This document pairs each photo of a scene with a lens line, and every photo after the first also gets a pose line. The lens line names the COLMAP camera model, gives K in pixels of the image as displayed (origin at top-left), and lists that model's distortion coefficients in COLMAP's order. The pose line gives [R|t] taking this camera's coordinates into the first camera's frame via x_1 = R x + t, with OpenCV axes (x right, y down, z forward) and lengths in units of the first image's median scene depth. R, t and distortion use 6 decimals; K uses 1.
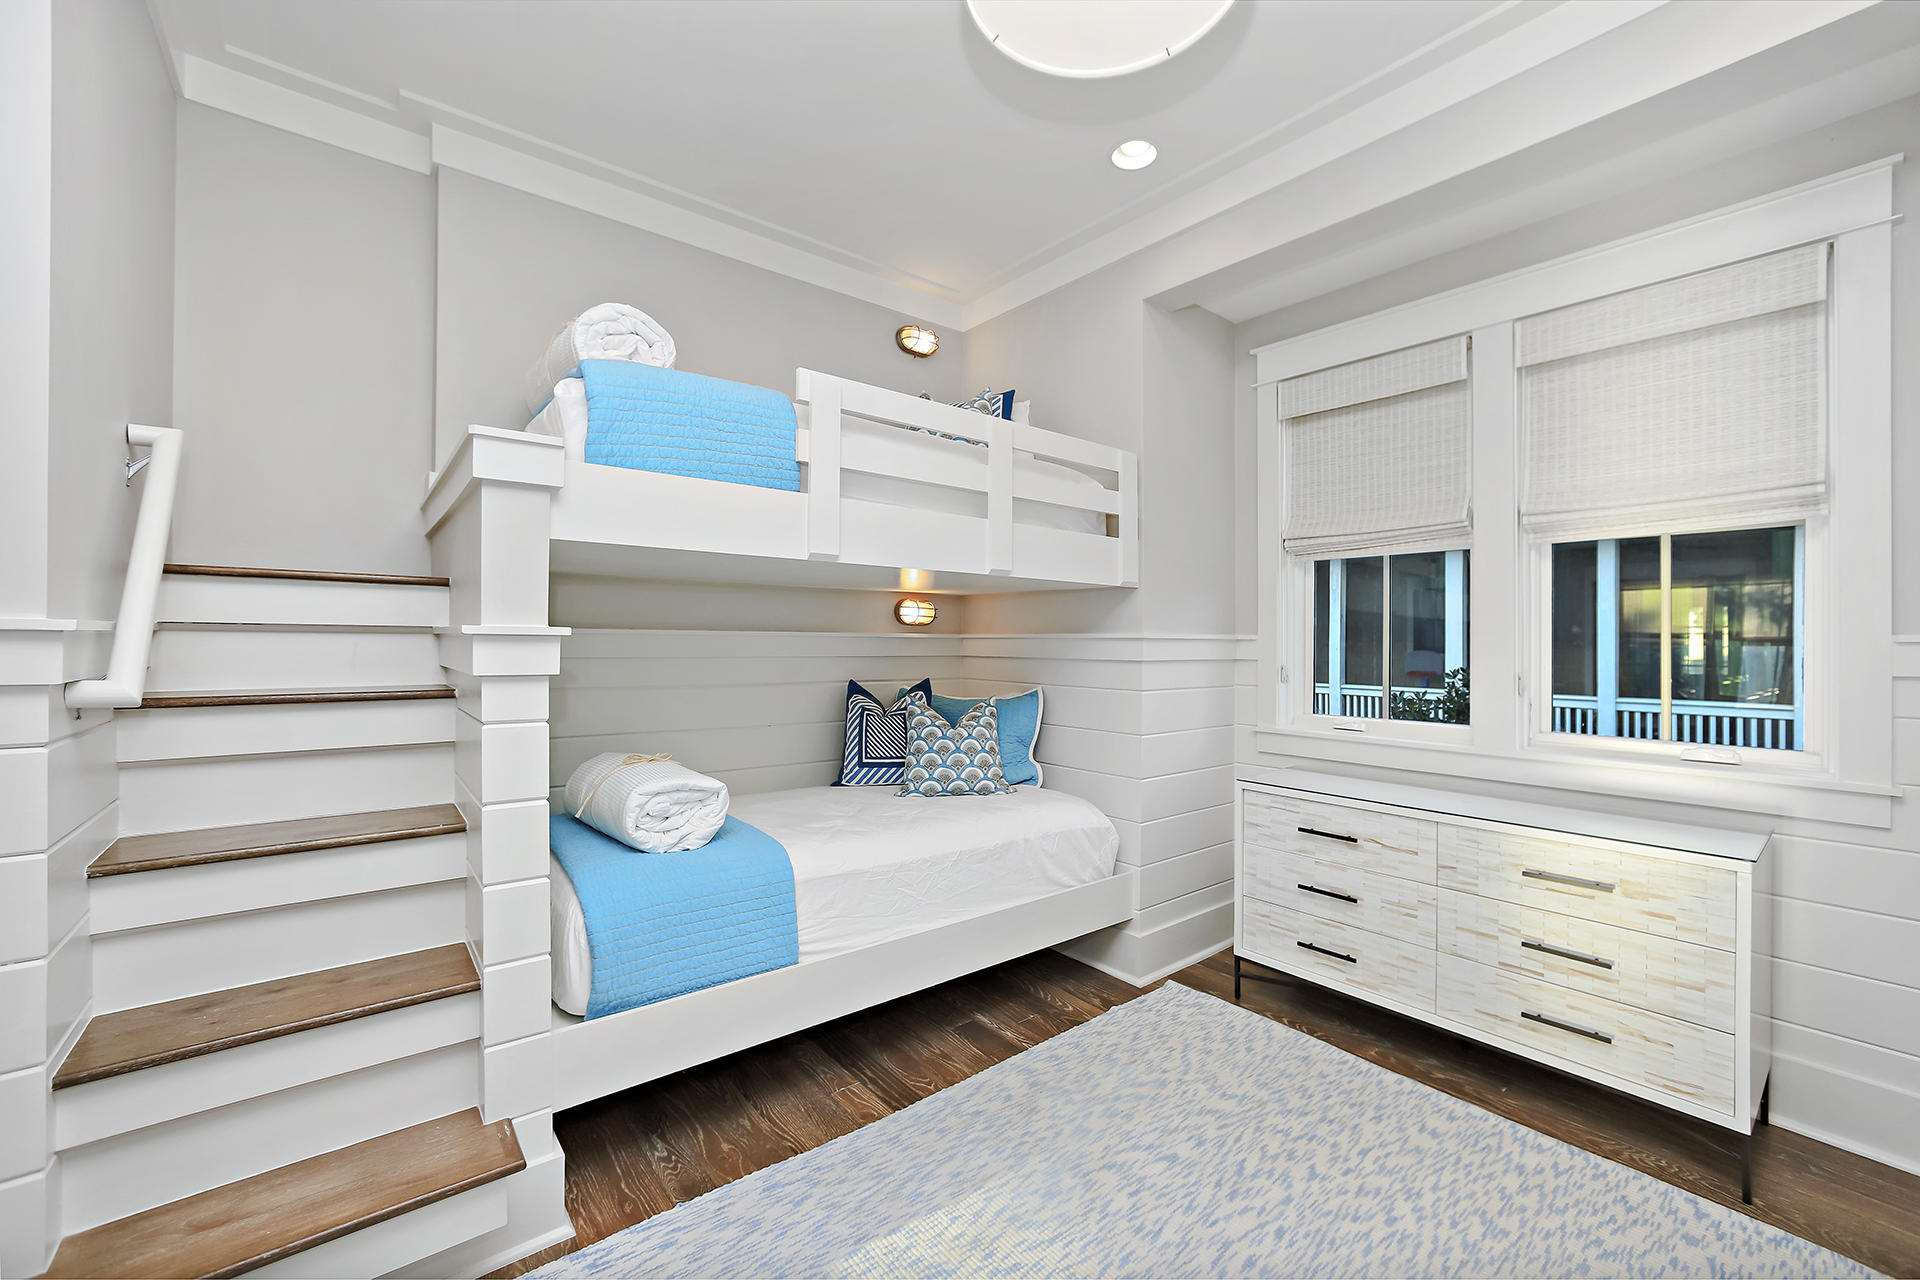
lens RADIAL K [[778.1, 0, 960.0], [0, 778.1, 640.0], [0, 0, 1]] dist [-0.049550, 0.021760]
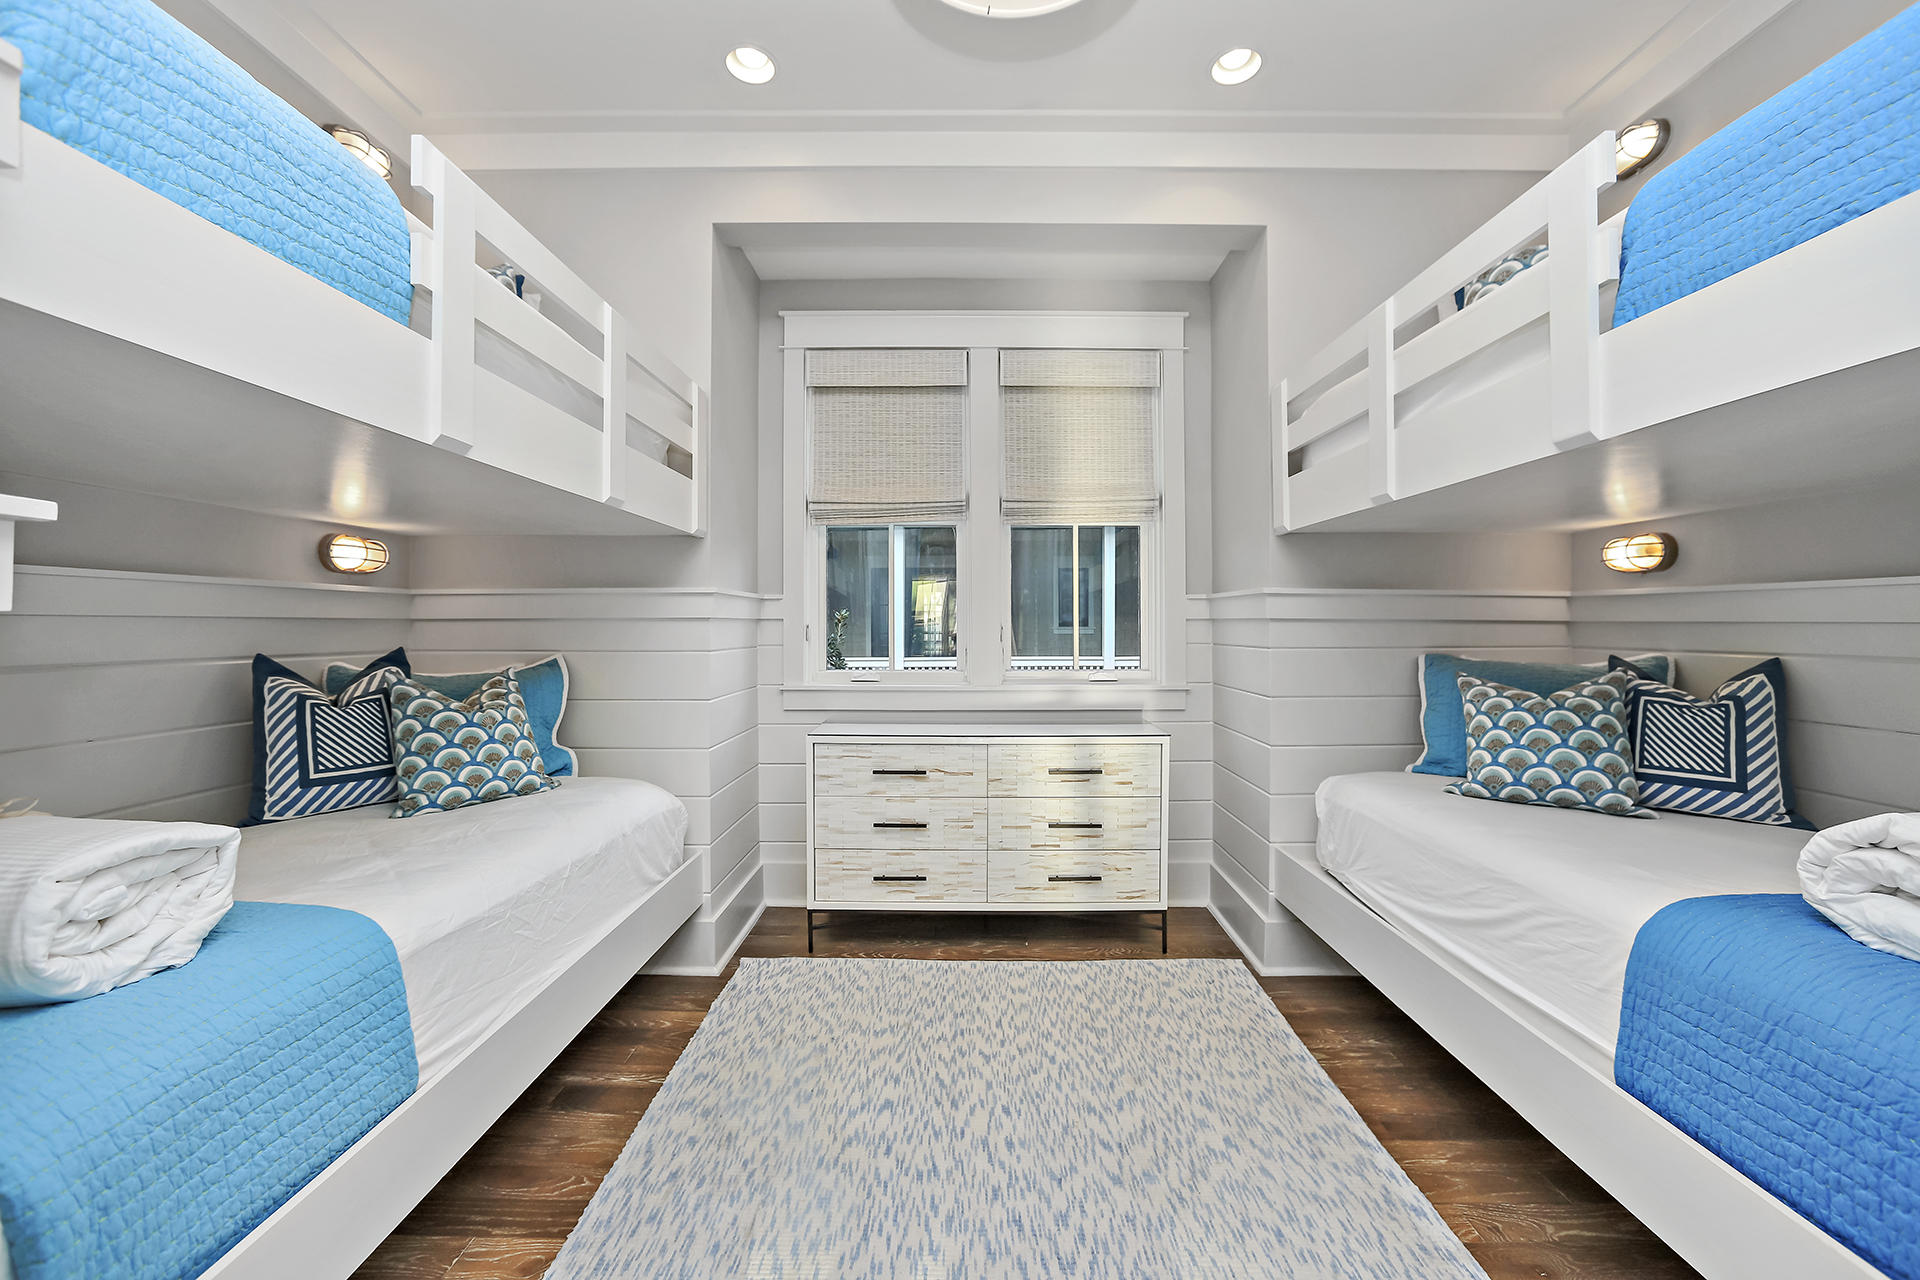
lens RADIAL K [[791.7, 0, 966.4], [0, 791.7, 622.9], [0, 0, 1]] dist [-0.052046, 0.026317]
pose [[0.623177, -0.007039, 0.782049, -0.370159], [0.006460, 0.999972, 0.003853, 0.038360], [-0.782054, 0.002651, 0.623205, 0.233267]]
